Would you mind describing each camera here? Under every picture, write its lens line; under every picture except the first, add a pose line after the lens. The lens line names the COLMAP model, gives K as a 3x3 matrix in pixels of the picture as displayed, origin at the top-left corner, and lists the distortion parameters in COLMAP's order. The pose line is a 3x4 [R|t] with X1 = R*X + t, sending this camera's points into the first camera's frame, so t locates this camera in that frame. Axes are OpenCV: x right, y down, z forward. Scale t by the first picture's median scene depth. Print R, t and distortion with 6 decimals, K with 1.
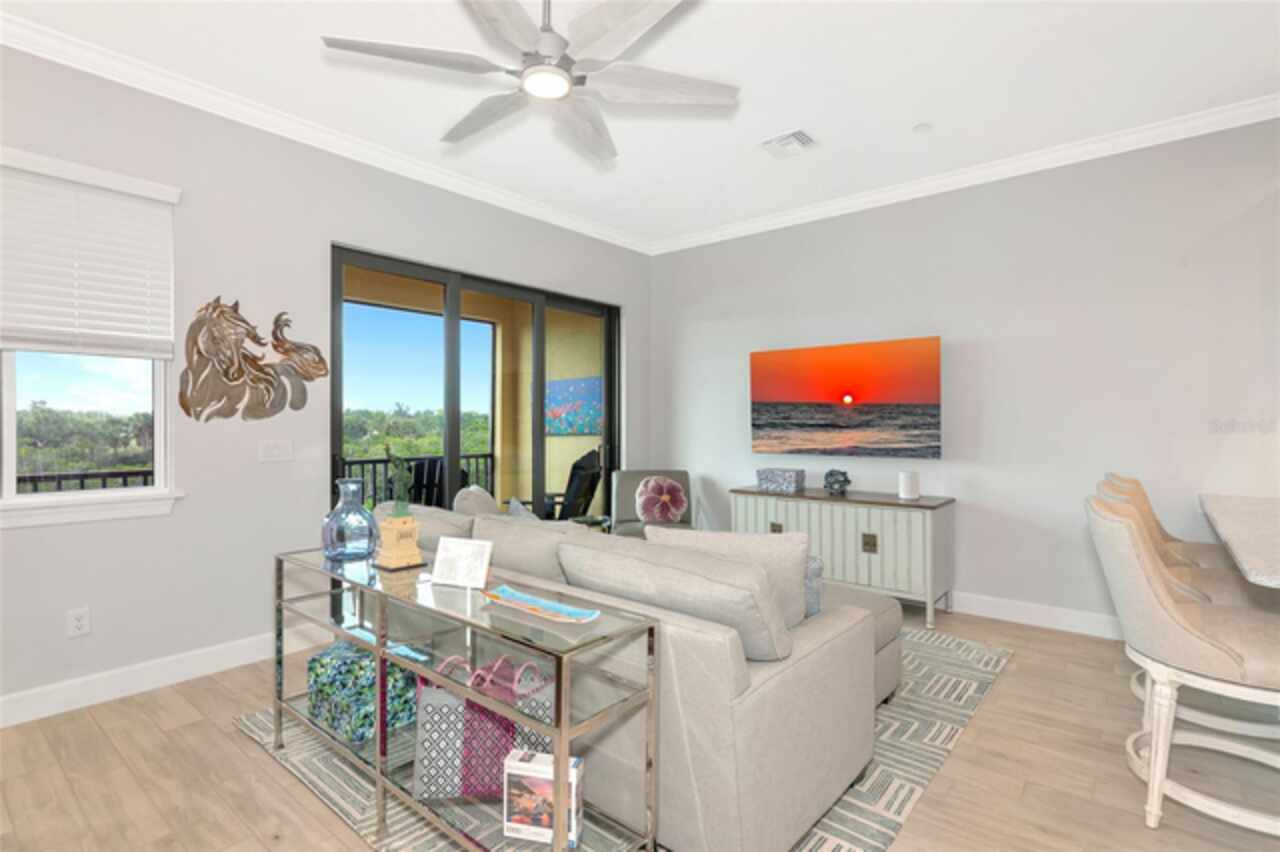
lens RADIAL K [[609.1, 0, 644.2], [0, 609.1, 420.1], [0, 0, 1]] dist [-0.000646, 0.002000]
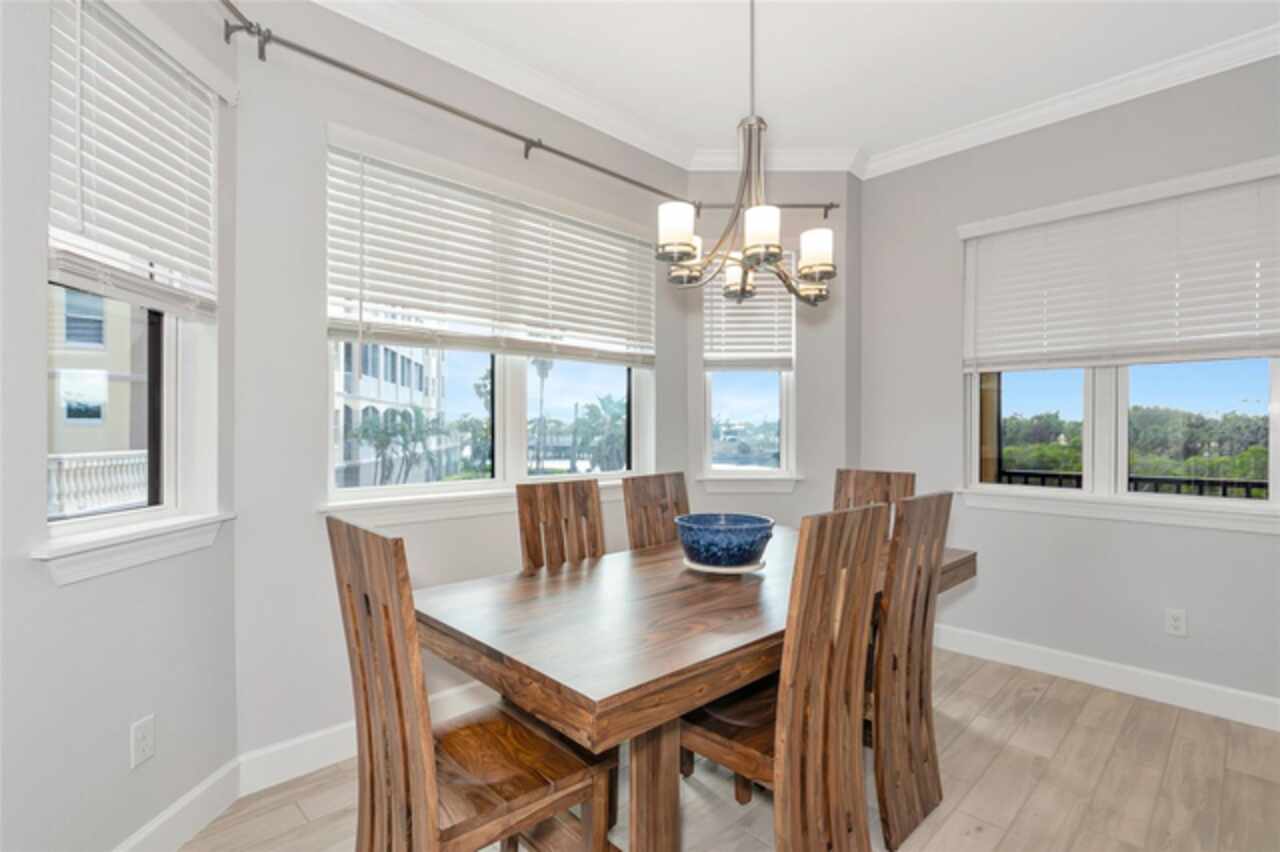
lens RADIAL K [[609.1, 0, 641.3], [0, 609.1, 430.5], [0, 0, 1]] dist [-0.000646, 0.002000]
pose [[-0.114923, 0.001597, -0.993373, 0.172017], [0.005003, 0.999987, 0.001029, 0.000961], [0.993362, -0.004851, -0.114929, 0.188880]]
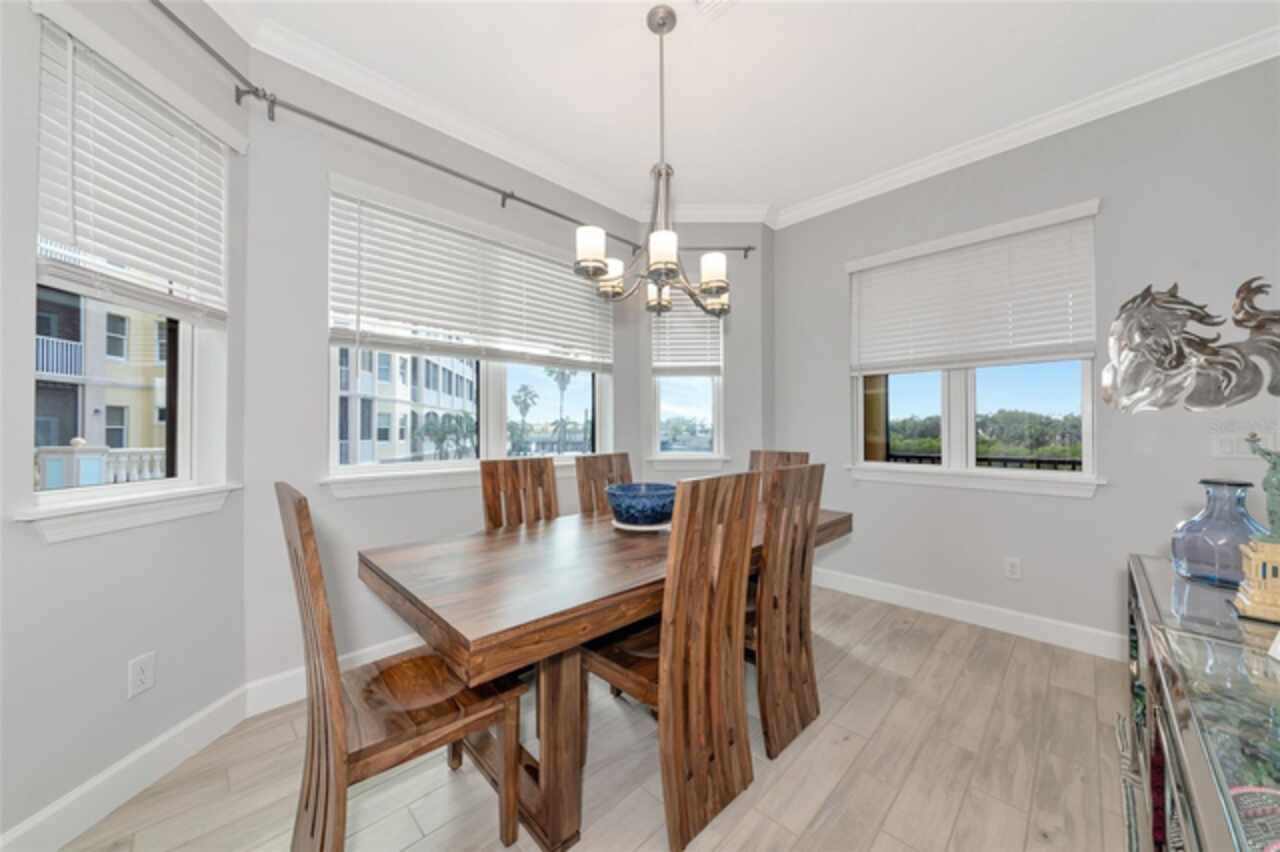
lens RADIAL K [[451.0, 0, 641.3], [0, 451.0, 423.9], [0, 0, 1]] dist [0.001537, -0.000096]
pose [[-0.106690, -0.010520, -0.994237, 0.109412], [0.009811, 0.999884, -0.011632, 0.020302], [0.994244, -0.010996, -0.106574, 0.265893]]
